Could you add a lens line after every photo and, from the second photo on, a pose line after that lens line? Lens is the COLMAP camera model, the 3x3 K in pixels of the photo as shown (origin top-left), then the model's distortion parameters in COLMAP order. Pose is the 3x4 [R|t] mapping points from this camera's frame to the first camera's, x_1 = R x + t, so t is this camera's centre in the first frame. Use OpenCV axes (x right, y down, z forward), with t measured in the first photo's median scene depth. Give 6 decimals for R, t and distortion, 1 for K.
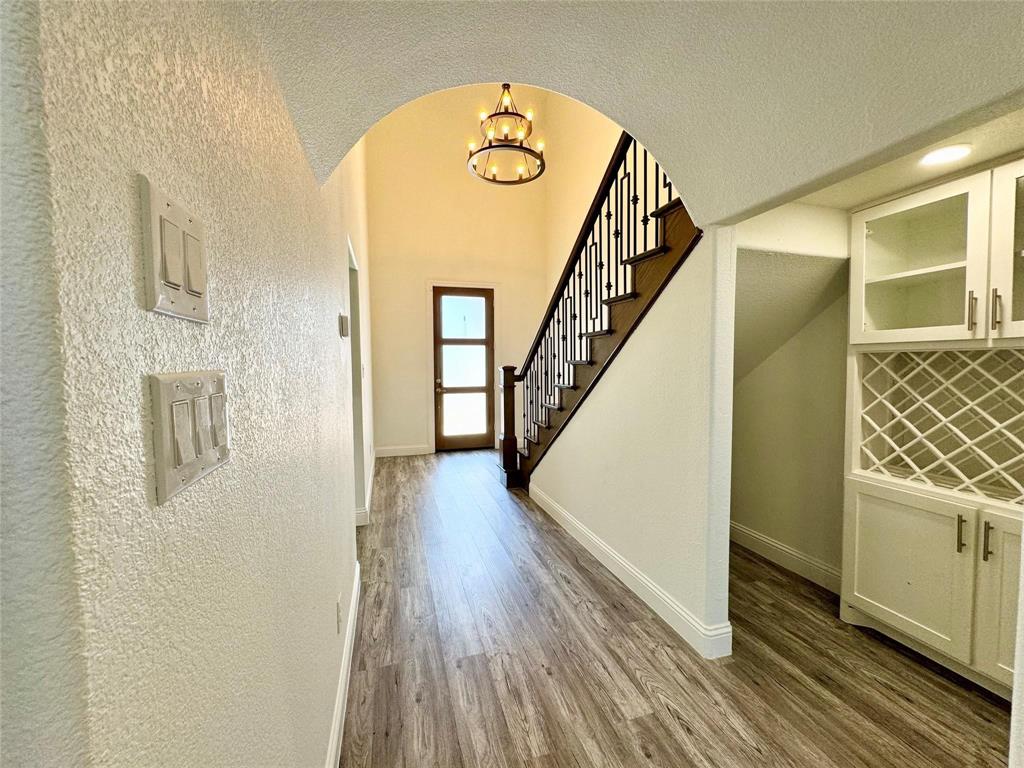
lens RADIAL K [[415.4, 0, 506.1], [0, 415.4, 381.4], [0, 0, 1]] dist [0.004738, -0.000825]
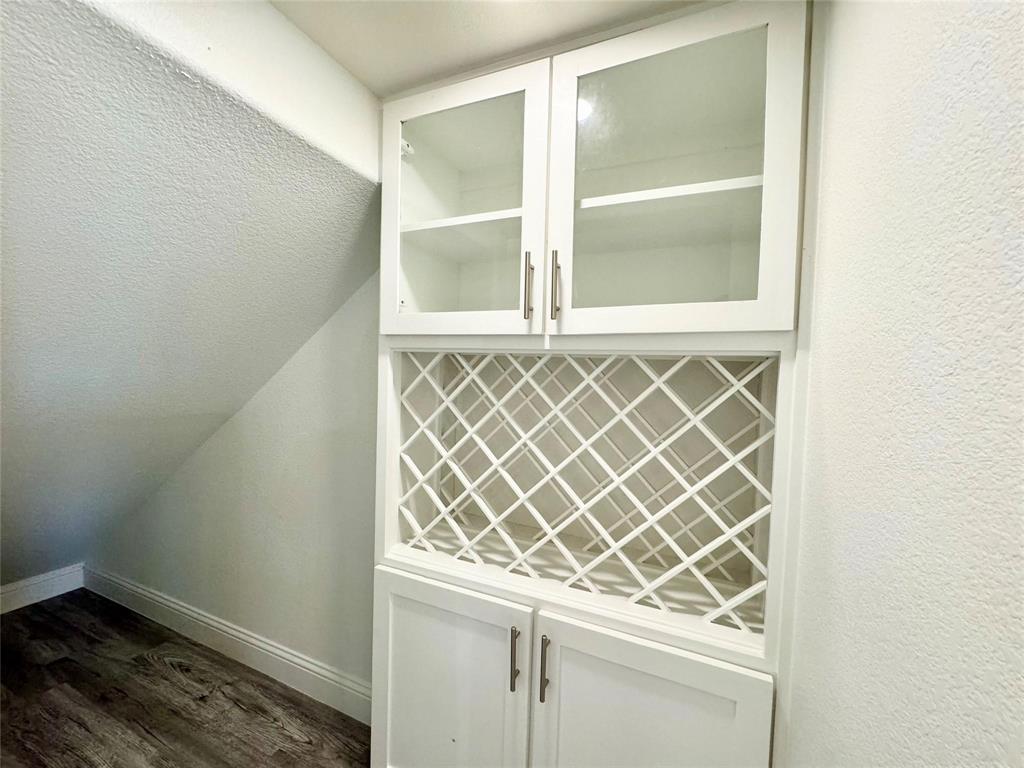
lens RADIAL K [[415.4, 0, 513.5], [0, 415.4, 387.0], [0, 0, 1]] dist [0.004738, -0.000825]
pose [[0.644533, -0.002356, 0.764573, 0.559145], [-0.003504, 0.999976, 0.006035, -0.024535], [-0.764568, -0.006569, 0.644509, 0.546879]]
